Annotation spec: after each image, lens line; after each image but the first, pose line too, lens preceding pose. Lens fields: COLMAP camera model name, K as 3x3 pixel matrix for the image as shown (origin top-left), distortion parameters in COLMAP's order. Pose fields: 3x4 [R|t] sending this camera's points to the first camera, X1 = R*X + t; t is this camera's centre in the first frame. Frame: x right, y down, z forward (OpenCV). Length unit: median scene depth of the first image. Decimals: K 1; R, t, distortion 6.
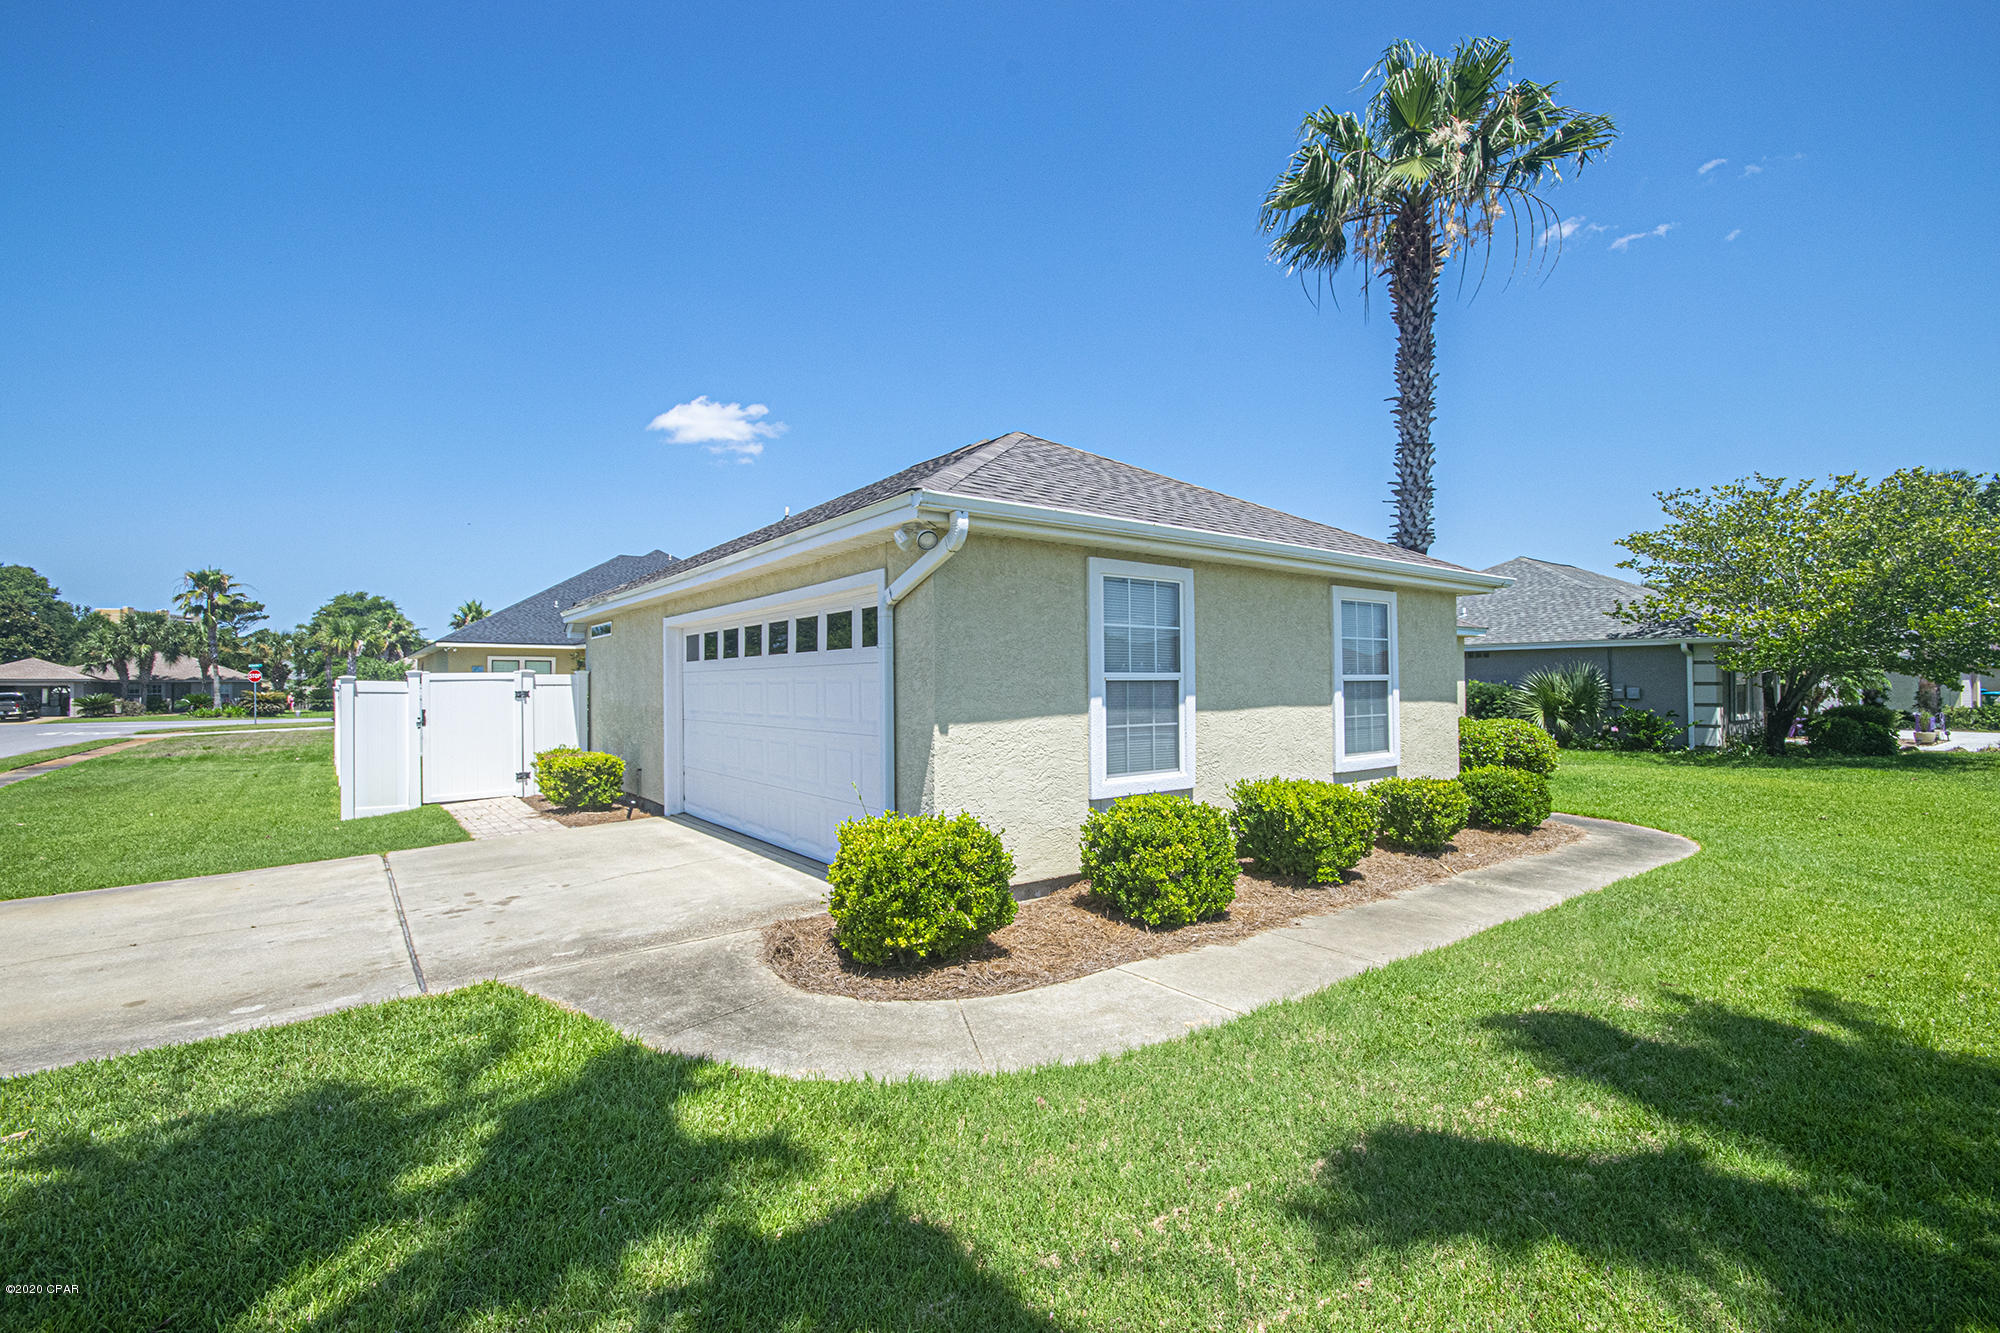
lens RADIAL K [[876.7, 0, 1018.1], [0, 876.7, 674.7], [0, 0, 1]] dist [0.008150, -0.012121]
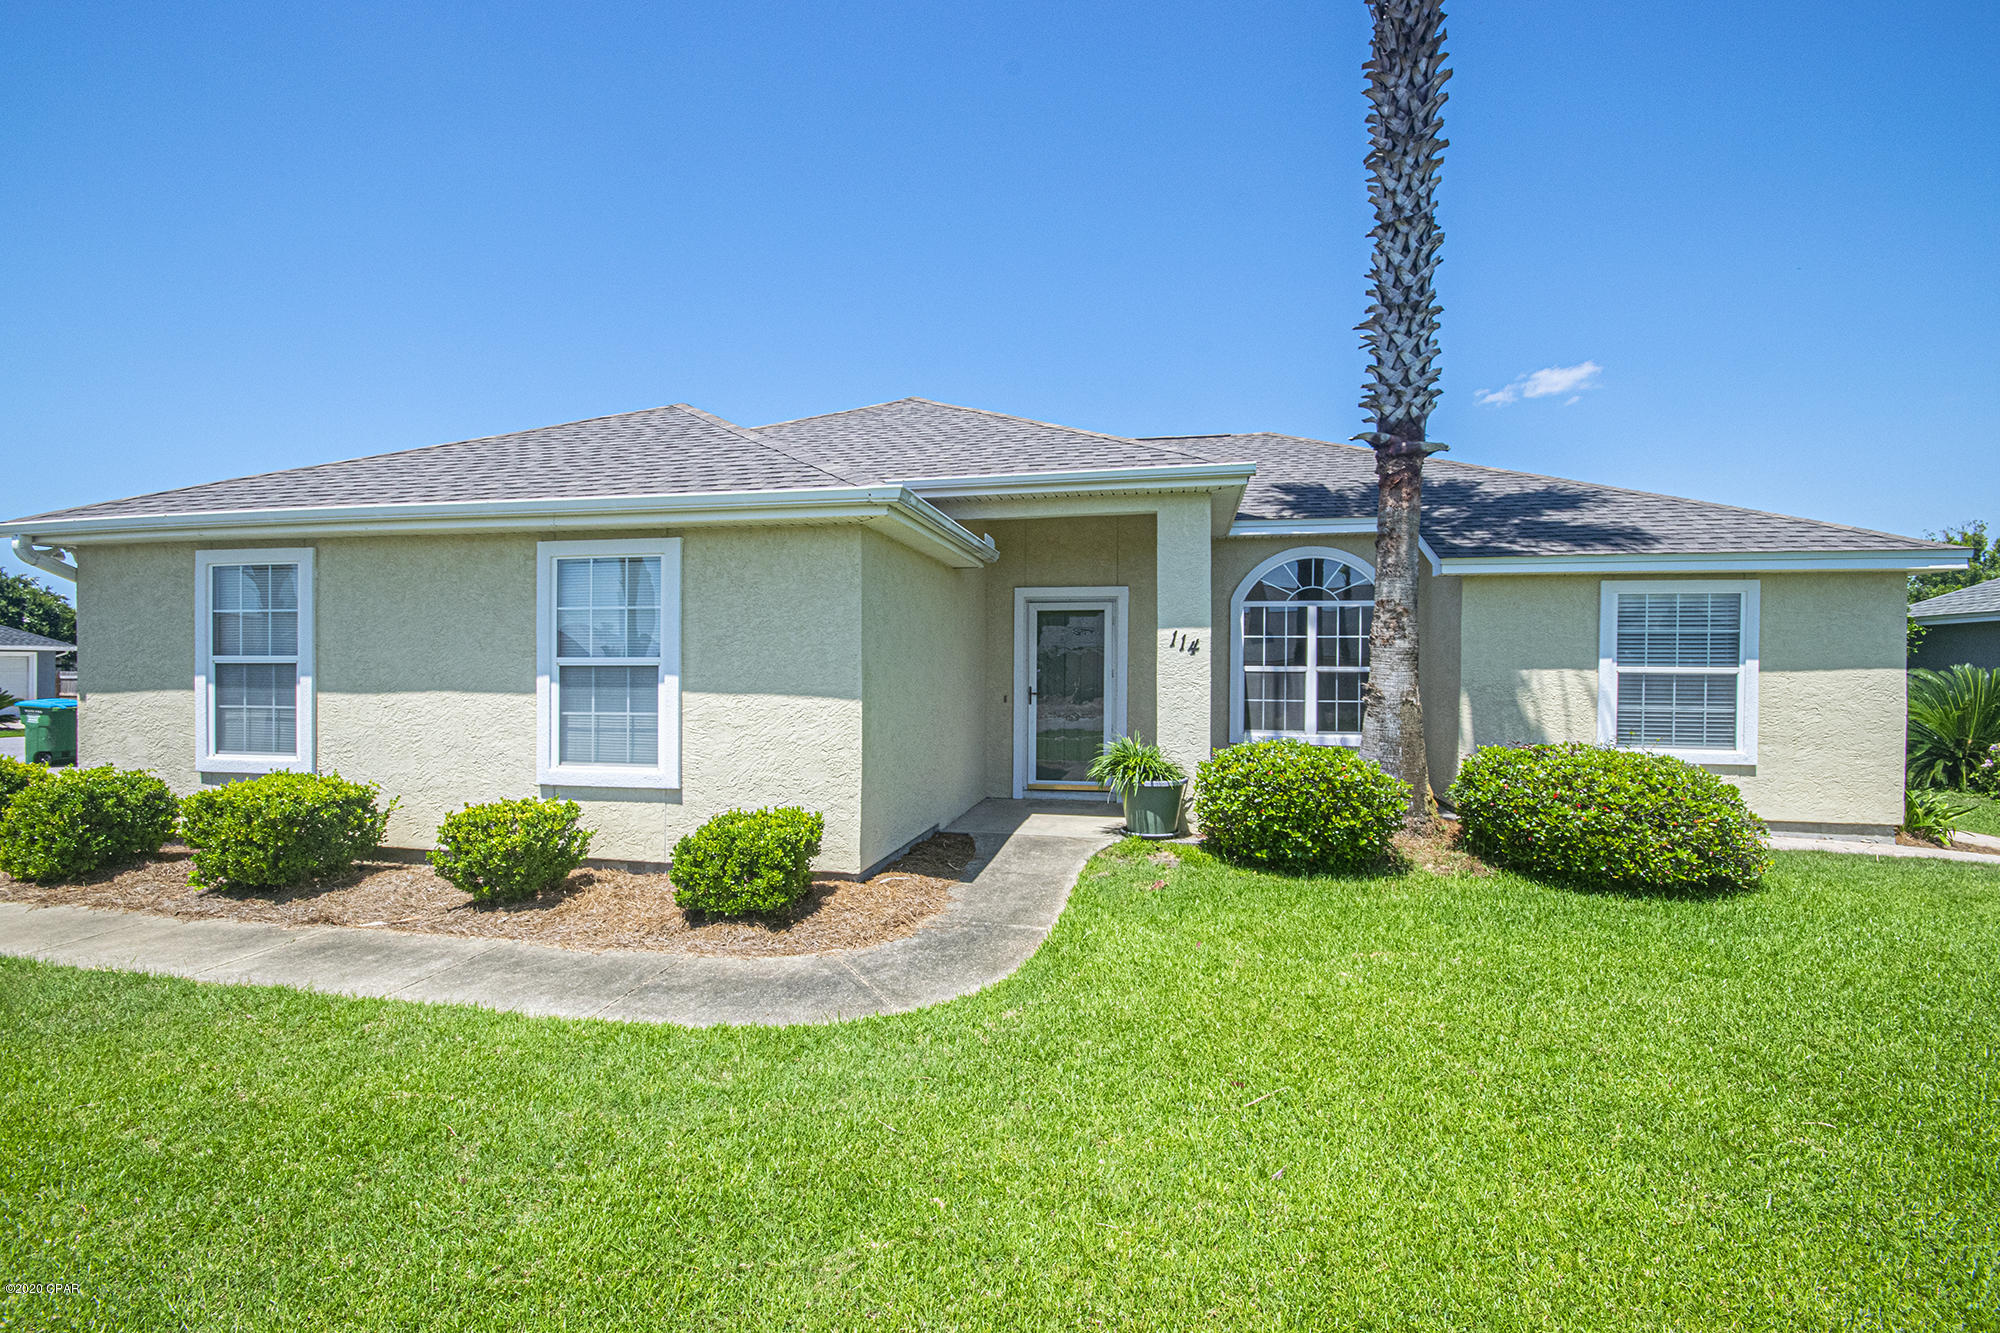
lens RADIAL K [[876.7, 0, 1000.7], [0, 876.7, 673.4], [0, 0, 1]] dist [0.008150, -0.012121]
pose [[0.650628, 0.012648, -0.759292, 0.769779], [0.000723, 0.999851, 0.017274, 0.001129], [0.759397, -0.011788, 0.650521, 0.508998]]
